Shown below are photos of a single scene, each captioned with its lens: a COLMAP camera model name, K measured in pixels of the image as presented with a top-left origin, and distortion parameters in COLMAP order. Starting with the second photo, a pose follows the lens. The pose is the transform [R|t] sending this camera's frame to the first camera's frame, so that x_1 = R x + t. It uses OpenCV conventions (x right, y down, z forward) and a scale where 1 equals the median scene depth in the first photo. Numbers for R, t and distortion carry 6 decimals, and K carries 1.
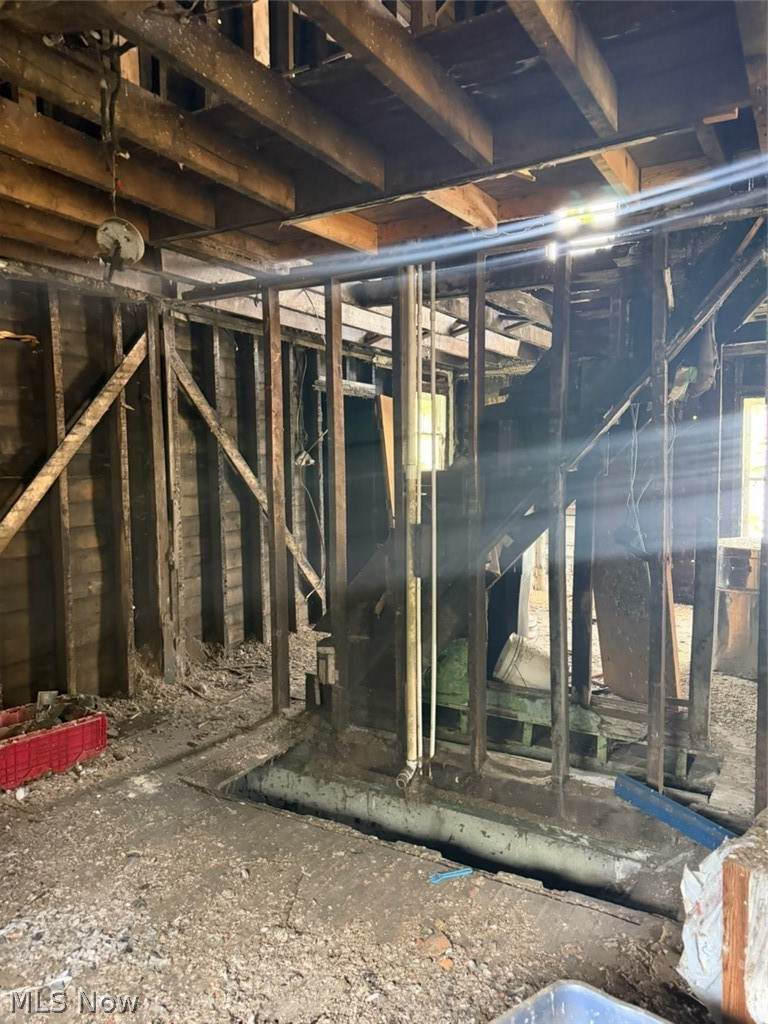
lens RADIAL K [[711.8, 0, 385.9], [0, 711.8, 508.4], [0, 0, 1]] dist [0.110704, -0.181456]
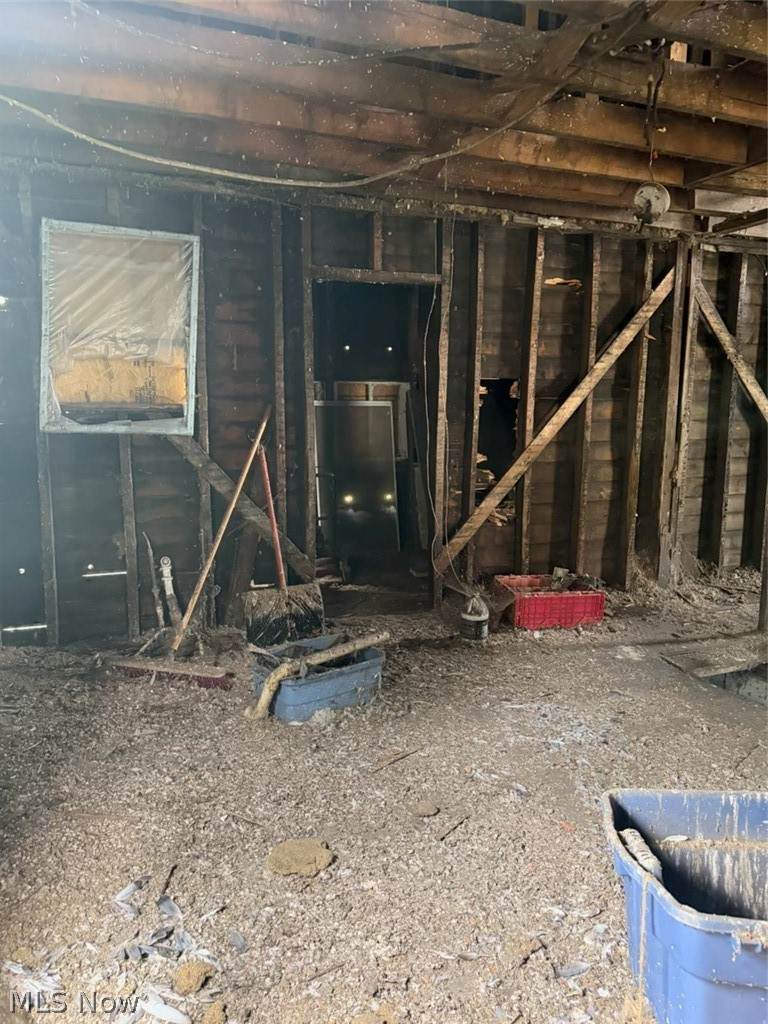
lens RADIAL K [[711.8, 0, 385.9], [0, 711.8, 508.4], [0, 0, 1]] dist [0.110704, -0.181456]
pose [[0.770122, 0.116153, -0.627232, 0.062771], [-0.064107, 0.992397, 0.105064, 0.032785], [0.634667, -0.040702, 0.771713, -0.142987]]
